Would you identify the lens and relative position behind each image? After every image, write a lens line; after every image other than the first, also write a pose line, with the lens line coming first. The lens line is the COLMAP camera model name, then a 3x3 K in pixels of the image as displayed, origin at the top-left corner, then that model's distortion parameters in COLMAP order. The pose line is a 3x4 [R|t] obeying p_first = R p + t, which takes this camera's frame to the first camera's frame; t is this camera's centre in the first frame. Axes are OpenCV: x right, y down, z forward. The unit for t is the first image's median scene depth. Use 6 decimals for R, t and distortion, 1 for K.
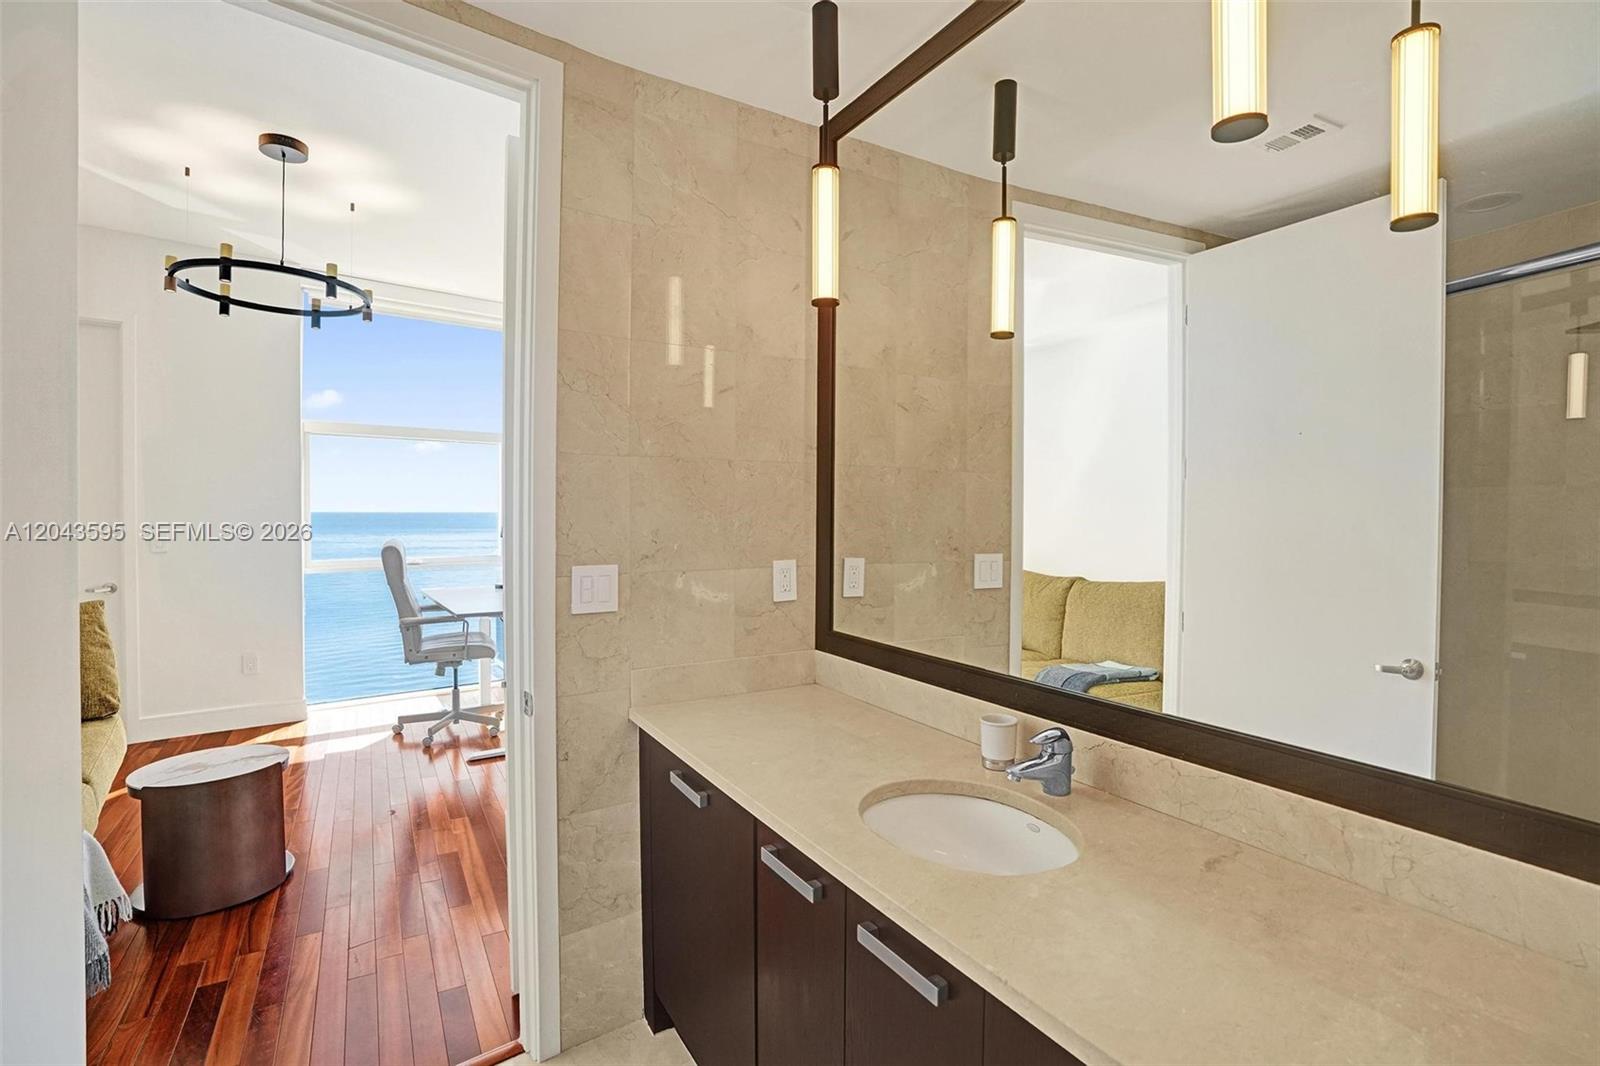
lens RADIAL K [[760.0, 0, 778.6], [0, 760.0, 534.9], [0, 0, 1]] dist [-0.016945, 0.005891]
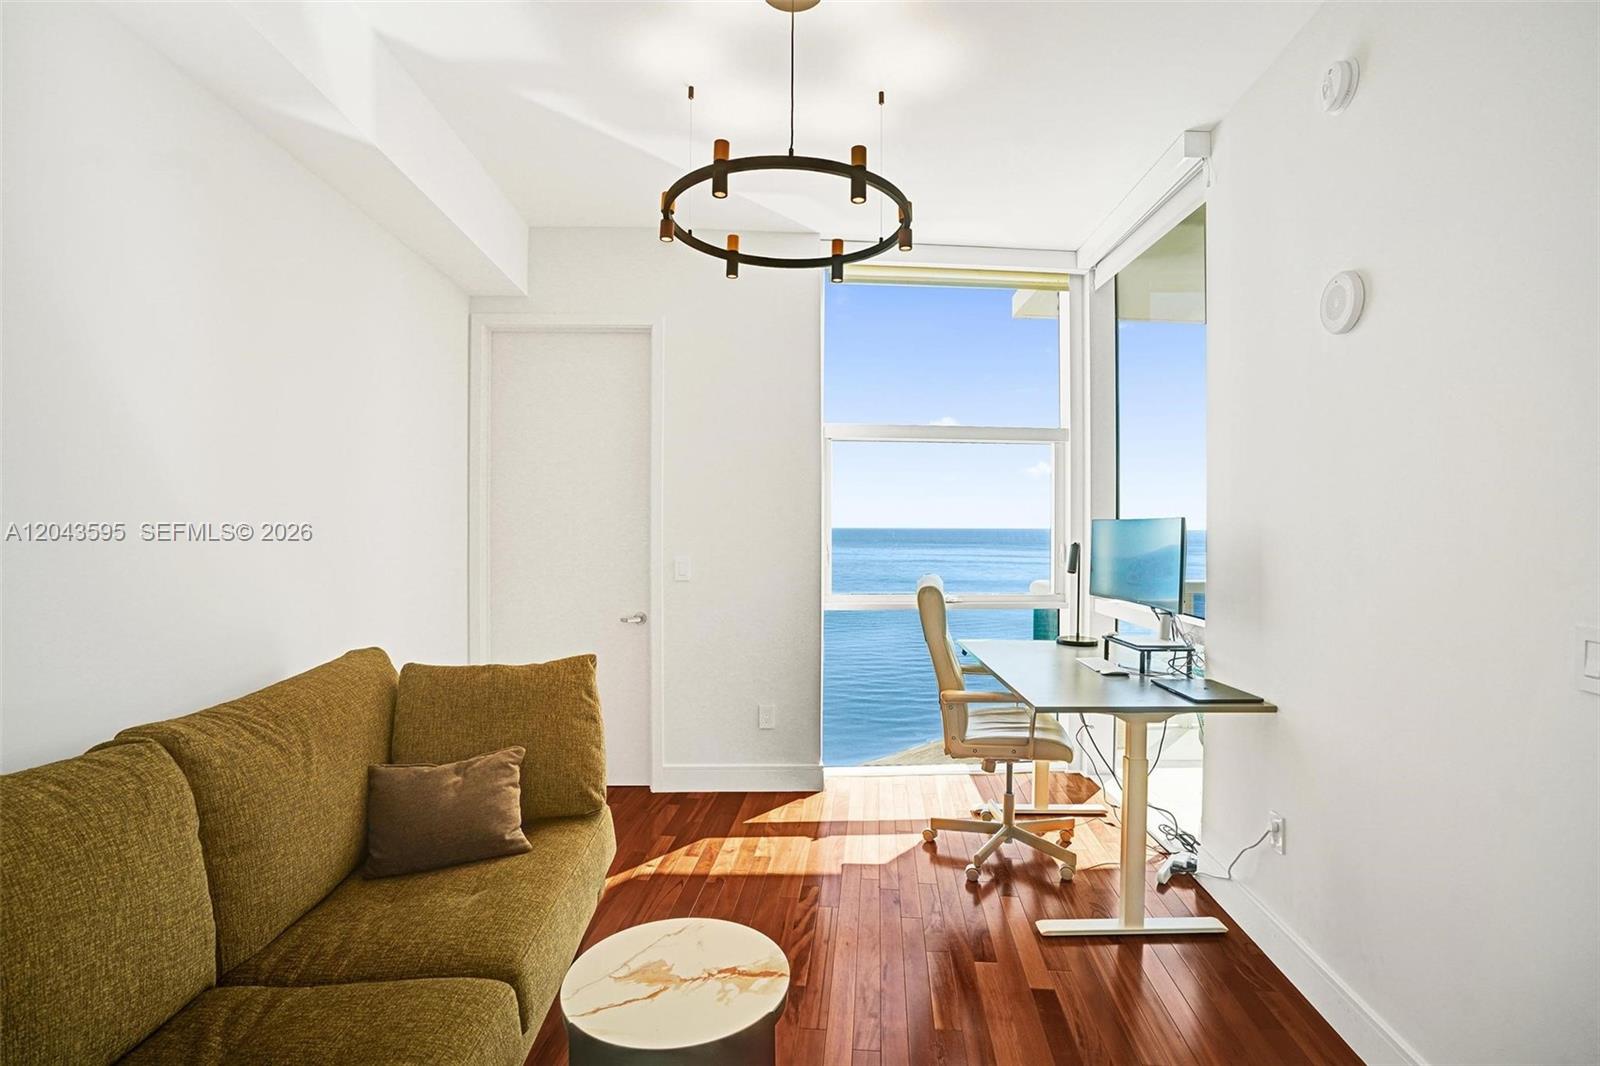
lens RADIAL K [[760.0, 0, 801.6], [0, 760.0, 536.4], [0, 0, 1]] dist [-0.016945, 0.005891]
pose [[0.827854, 0.000001, -0.560944, -0.228547], [-0.008828, 0.999876, -0.013027, -0.020423], [0.560874, 0.015736, 0.827751, 0.376685]]
